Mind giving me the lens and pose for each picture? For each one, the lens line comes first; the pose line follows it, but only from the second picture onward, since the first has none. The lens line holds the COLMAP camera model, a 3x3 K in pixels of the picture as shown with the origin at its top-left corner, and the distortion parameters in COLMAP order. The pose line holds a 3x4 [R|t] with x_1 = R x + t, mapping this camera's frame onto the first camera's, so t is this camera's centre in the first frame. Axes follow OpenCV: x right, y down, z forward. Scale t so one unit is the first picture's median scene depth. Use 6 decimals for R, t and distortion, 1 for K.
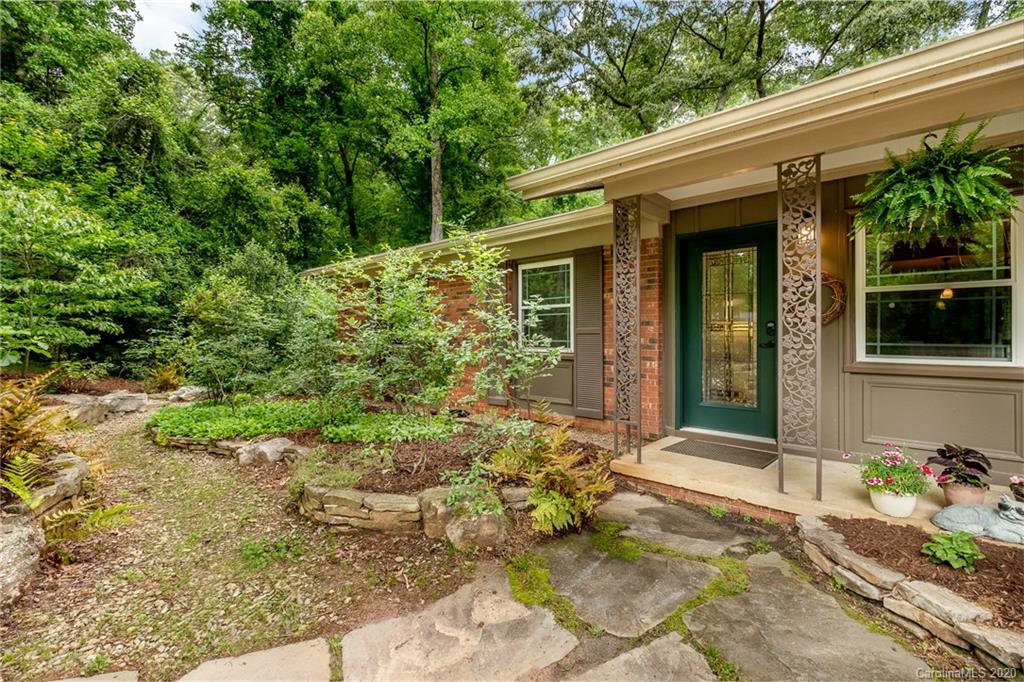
lens RADIAL K [[449.0, 0, 526.6], [0, 449.0, 332.7], [0, 0, 1]] dist [0.000350, 0.001205]
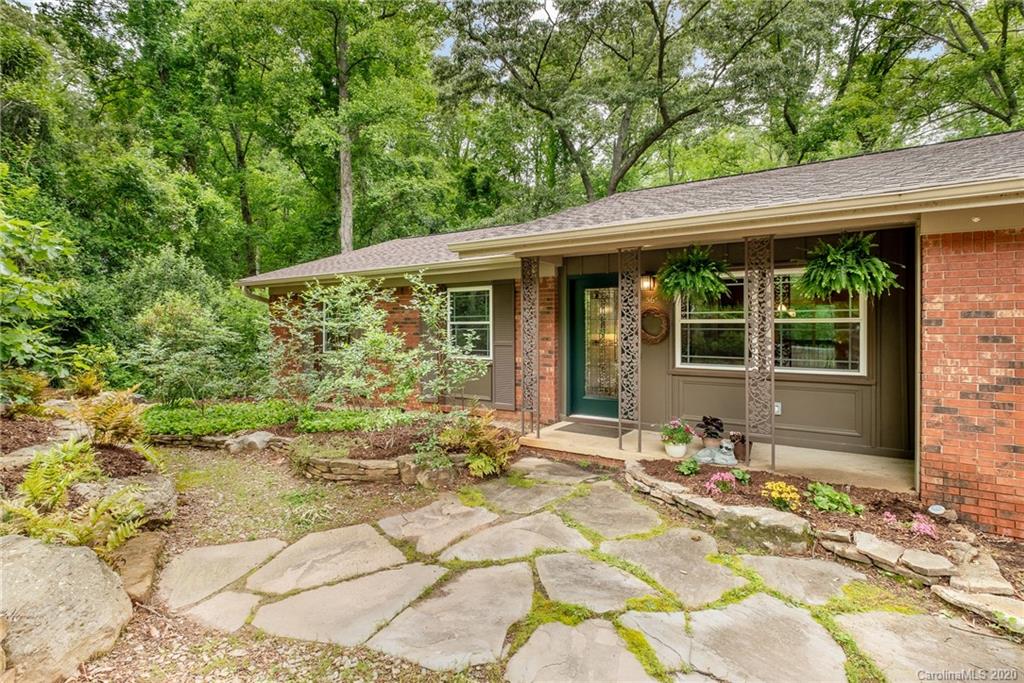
lens RADIAL K [[478.3, 0, 504.7], [0, 478.3, 331.3], [0, 0, 1]] dist [-0.000545, 0.000509]
pose [[0.990091, -0.001446, 0.140420, -0.057576], [0.000407, 0.999972, 0.007427, -0.052885], [-0.140427, -0.007297, 0.990064, -0.396406]]
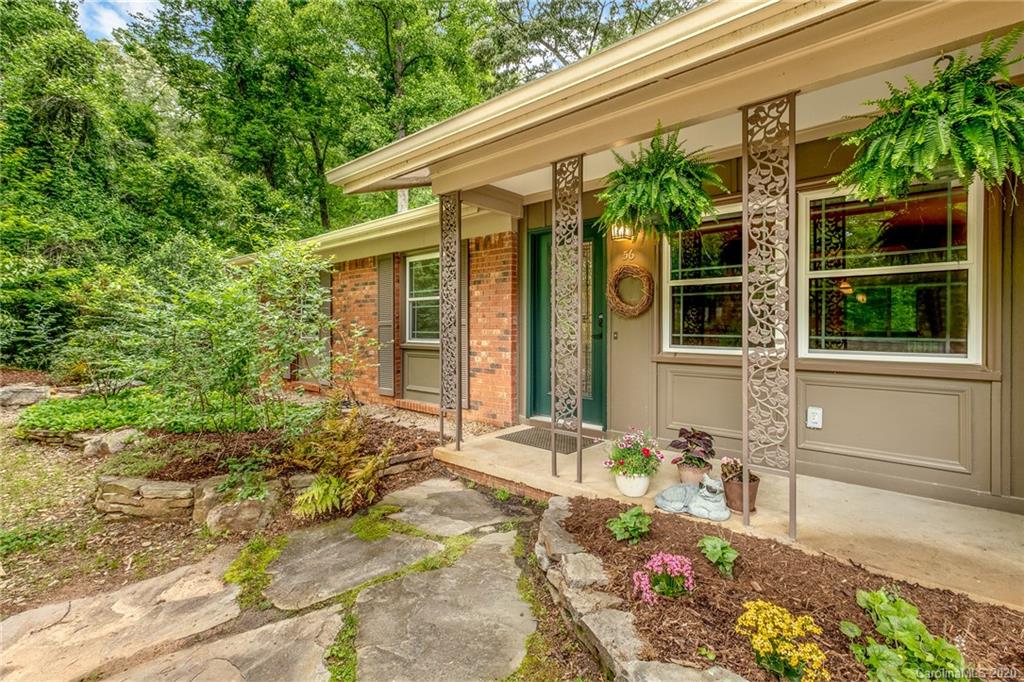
lens RADIAL K [[449.0, 0, 530.5], [0, 449.0, 330.2], [0, 0, 1]] dist [0.000350, 0.001205]
pose [[0.999135, 0.001868, 0.041542, 0.275807], [-0.002345, 0.999932, 0.011426, 0.001375], [-0.041518, -0.011513, 0.999071, -0.027892]]
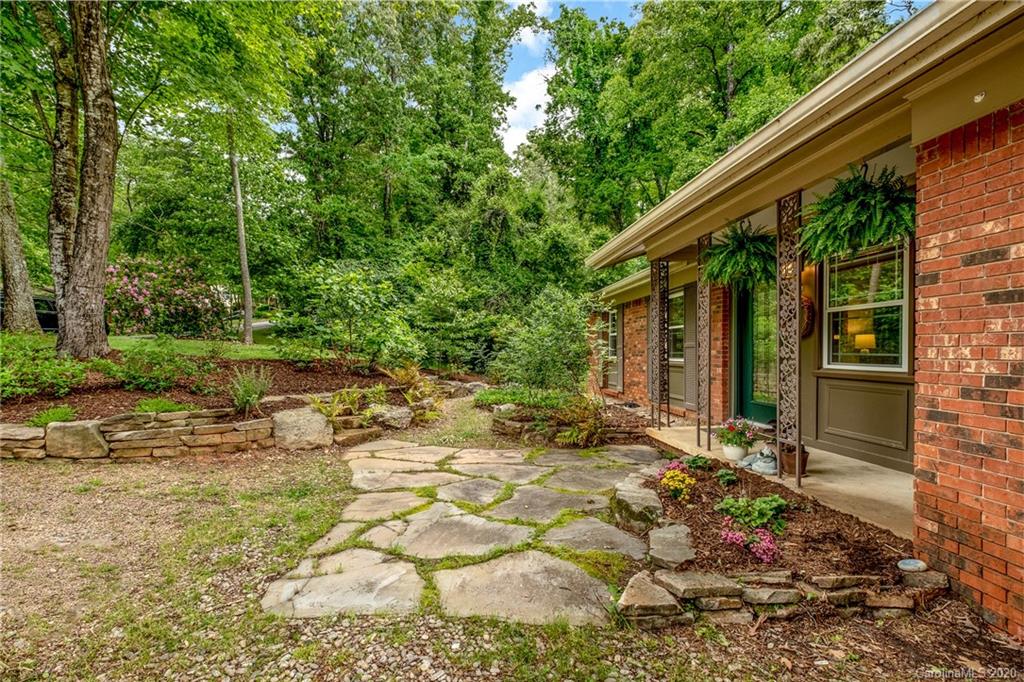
lens RADIAL K [[449.0, 0, 504.8], [0, 449.0, 354.7], [0, 0, 1]] dist [0.000350, 0.001205]
pose [[0.731249, 0.004212, -0.682097, 0.679477], [0.006094, 0.999901, 0.012707, 0.004156], [0.682083, -0.013448, 0.731151, -0.372164]]
